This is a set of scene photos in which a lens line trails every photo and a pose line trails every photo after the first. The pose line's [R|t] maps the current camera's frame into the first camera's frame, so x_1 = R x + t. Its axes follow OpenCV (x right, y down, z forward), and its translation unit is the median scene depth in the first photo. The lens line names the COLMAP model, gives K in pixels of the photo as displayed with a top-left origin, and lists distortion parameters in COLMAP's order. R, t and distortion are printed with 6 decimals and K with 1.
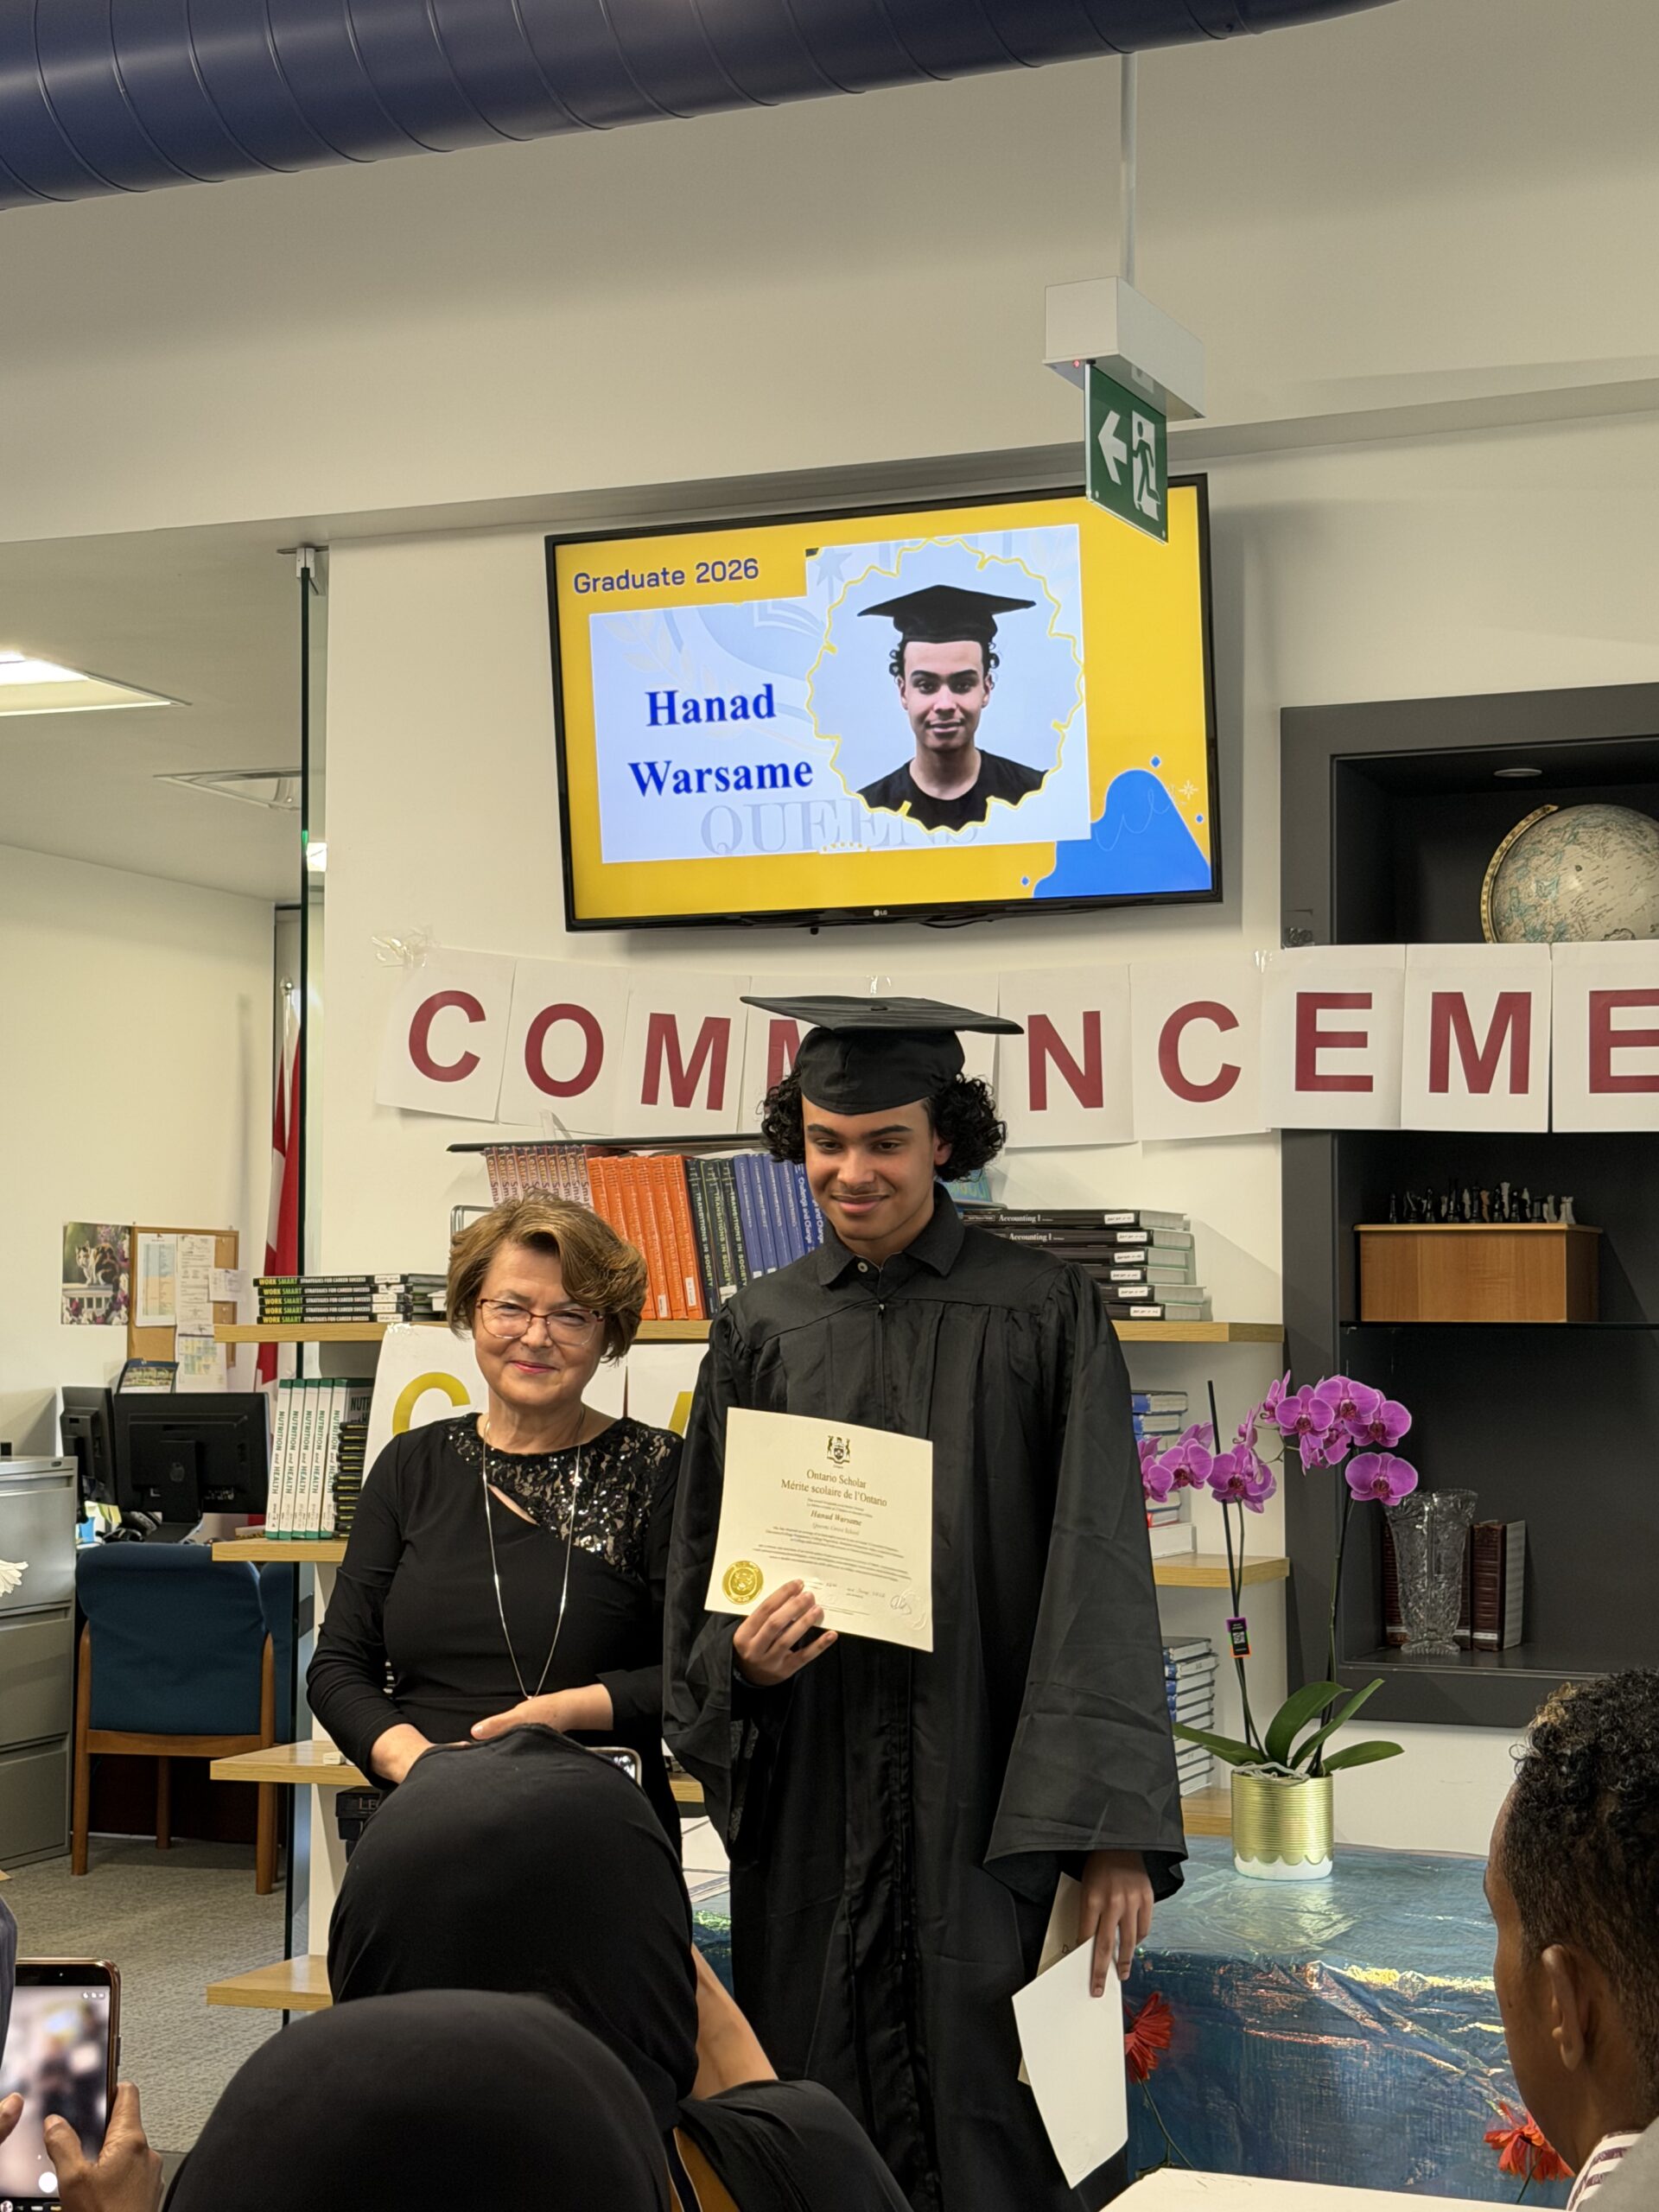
lens RADIAL K [[3475.6, 0, 808.2], [0, 3475.6, 1105.2], [0, 0, 1]] dist [0.148225, 0.000000]
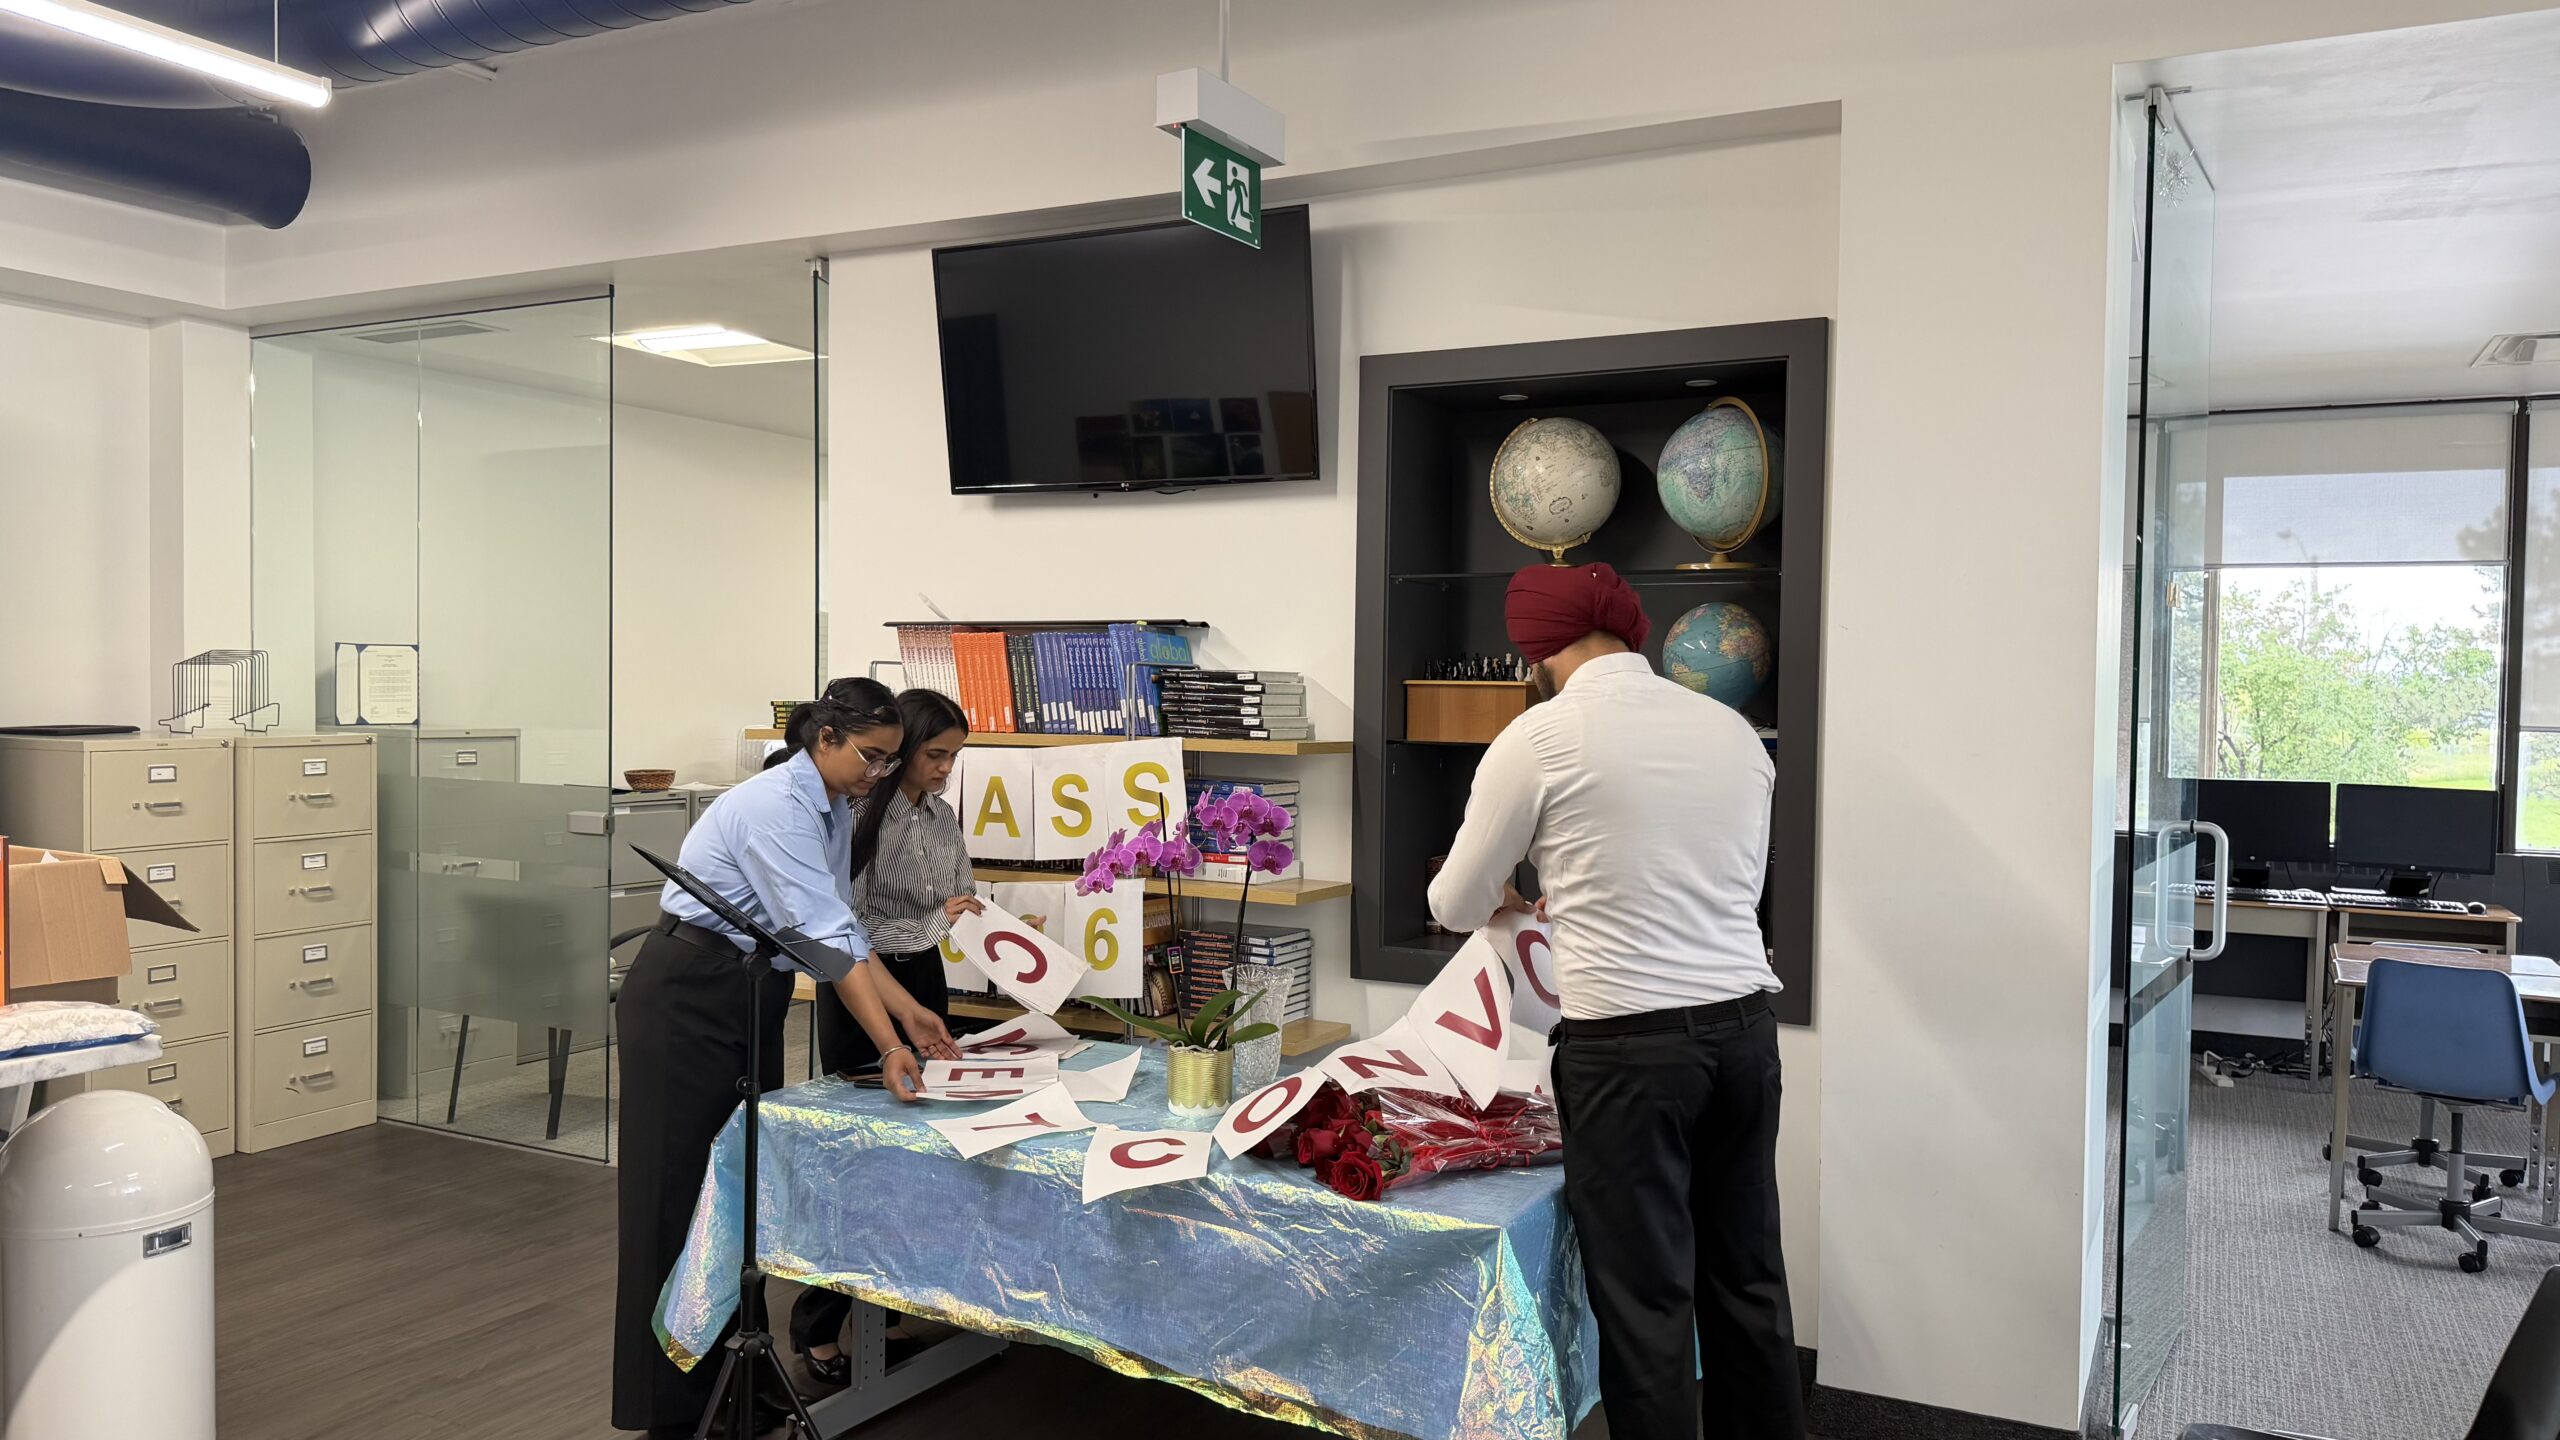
lens RADIAL K [[1786.8, 0, 1287.2], [0, 1786.8, 741.2], [0, 0, 1]] dist [0.096780, -0.128140]
pose [[0.996146, 0.014896, -0.086440, 0.168255], [-0.006916, 0.995745, 0.091893, -0.012948], [0.087441, -0.090941, 0.992010, 0.161220]]
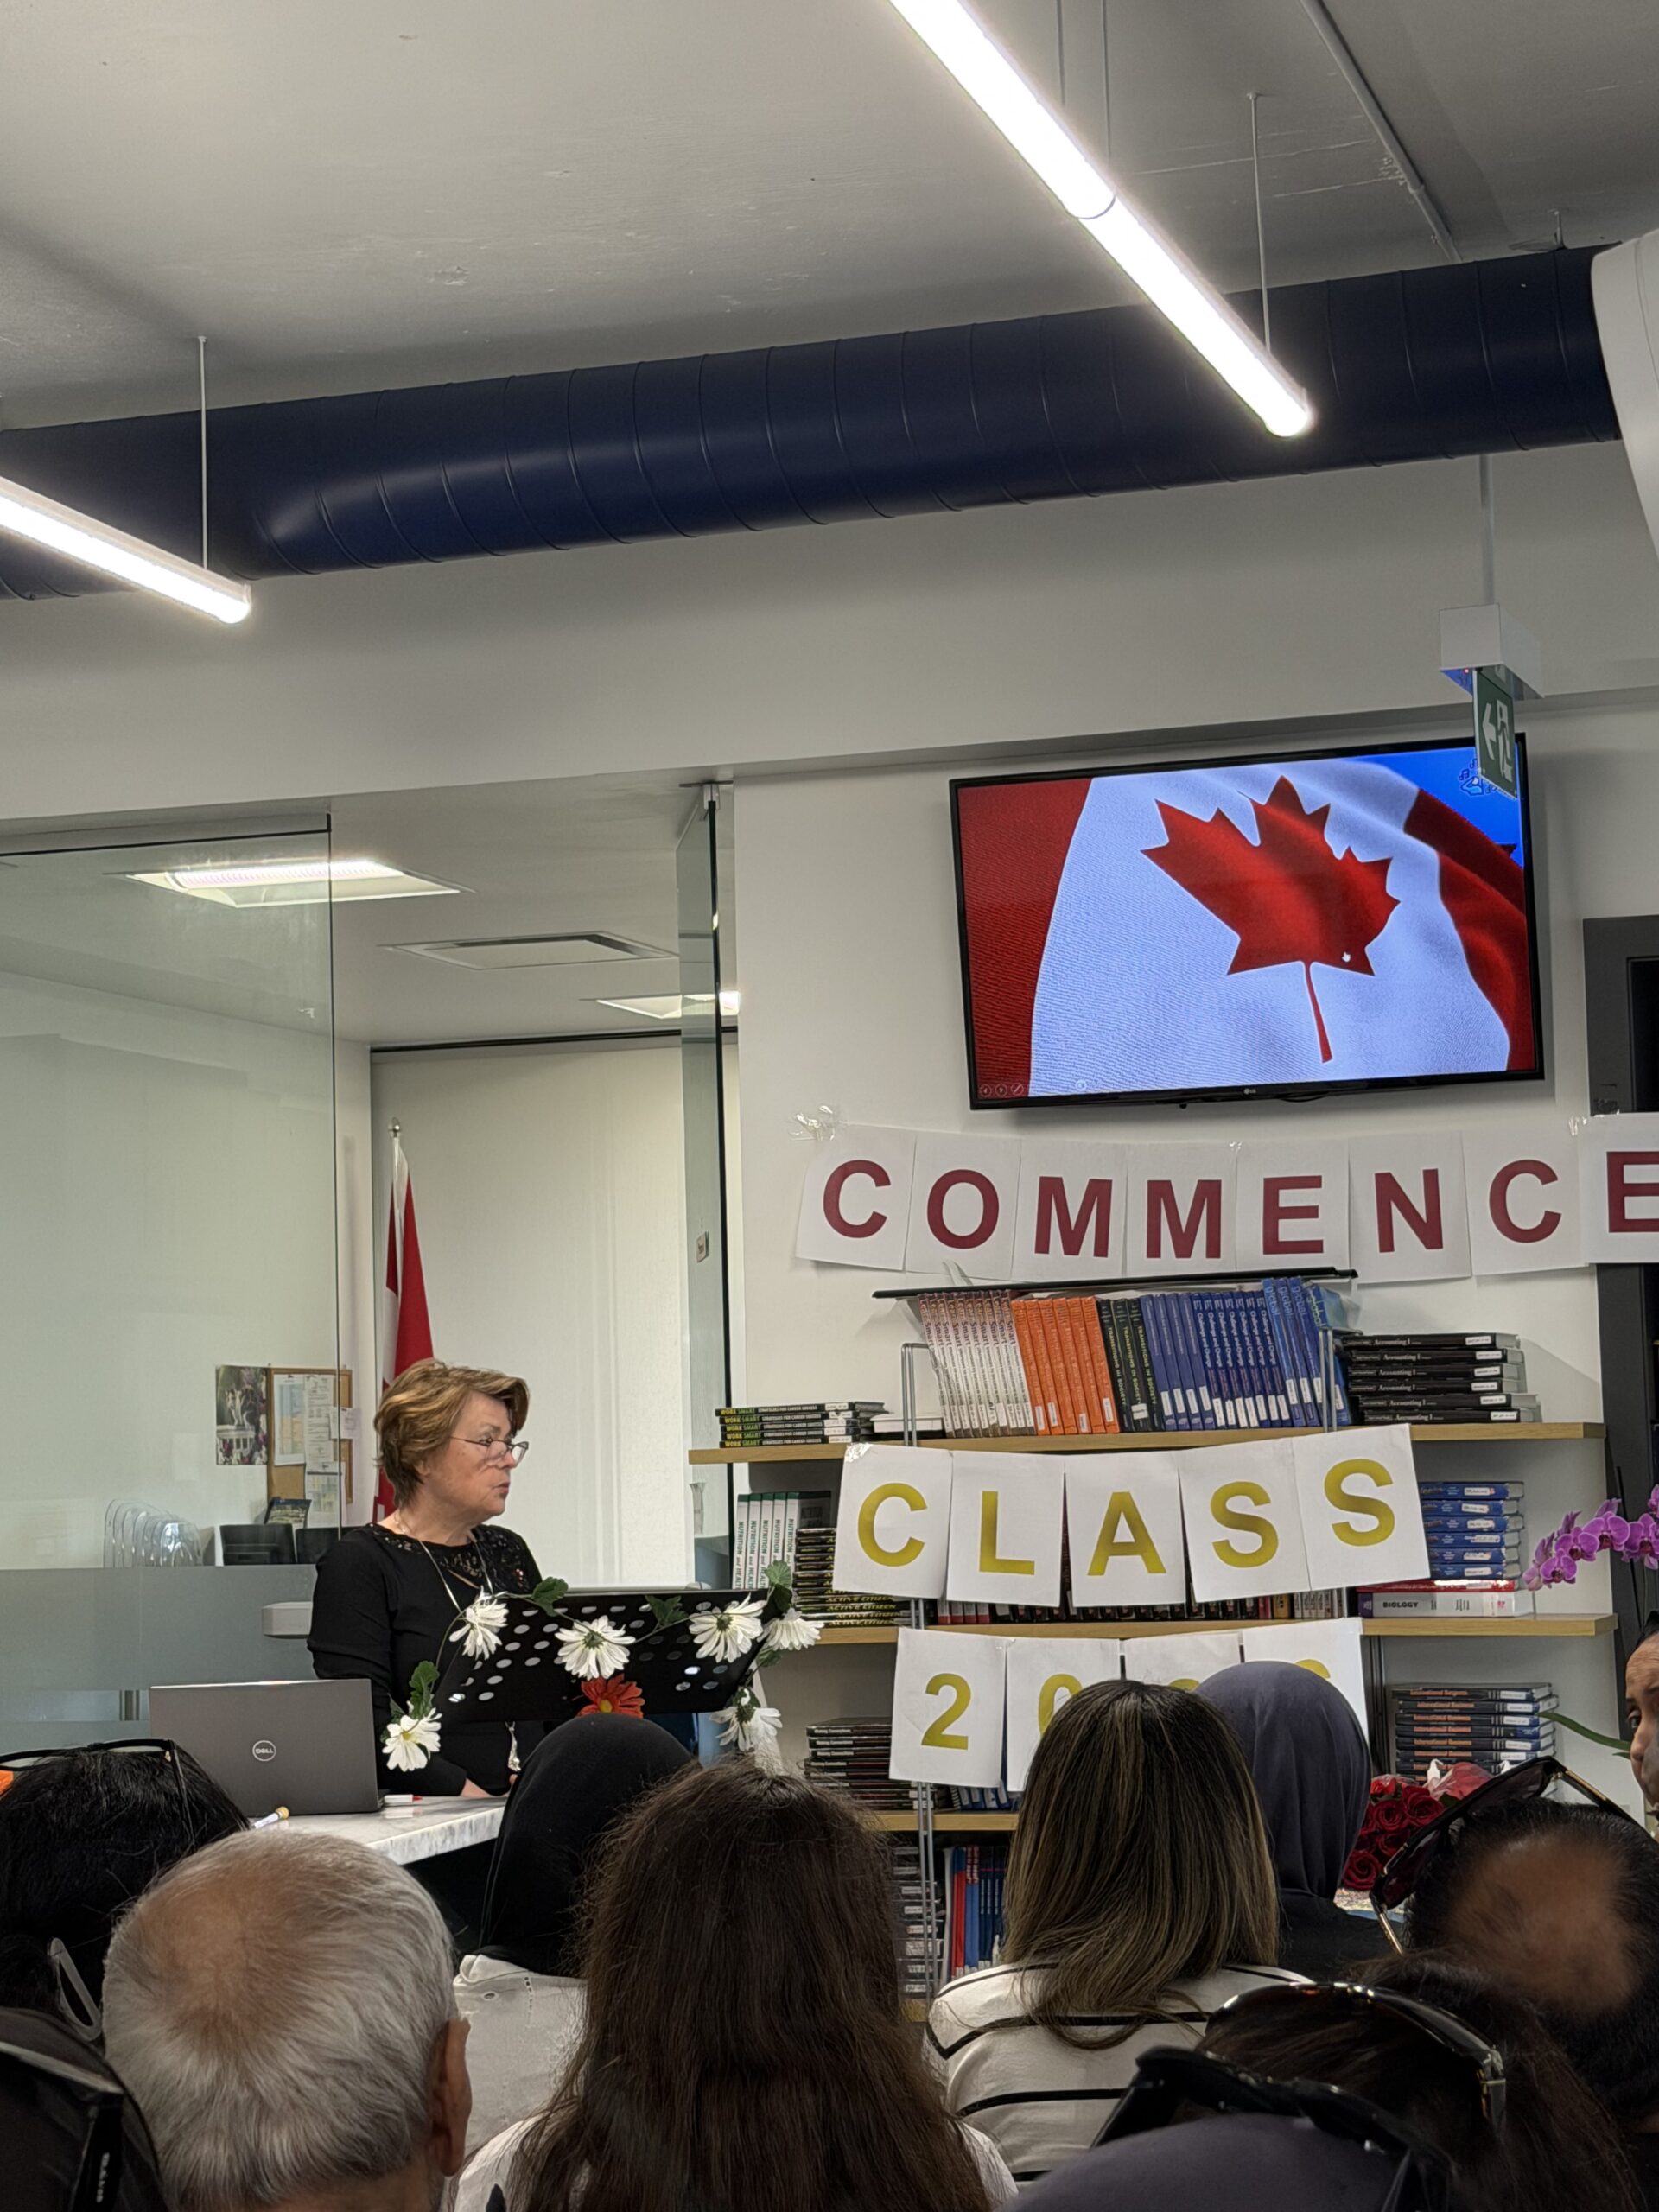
lens RADIAL K [[4025.2, 0, 841.8], [0, 4025.2, 1130.1], [0, 0, 1]] dist [0.137628, 0.000000]
pose [[0.996177, -0.022782, 0.084333, -0.234788], [0.024261, 0.999569, -0.016554, -0.021812], [-0.083920, 0.018536, 0.996300, -0.374013]]
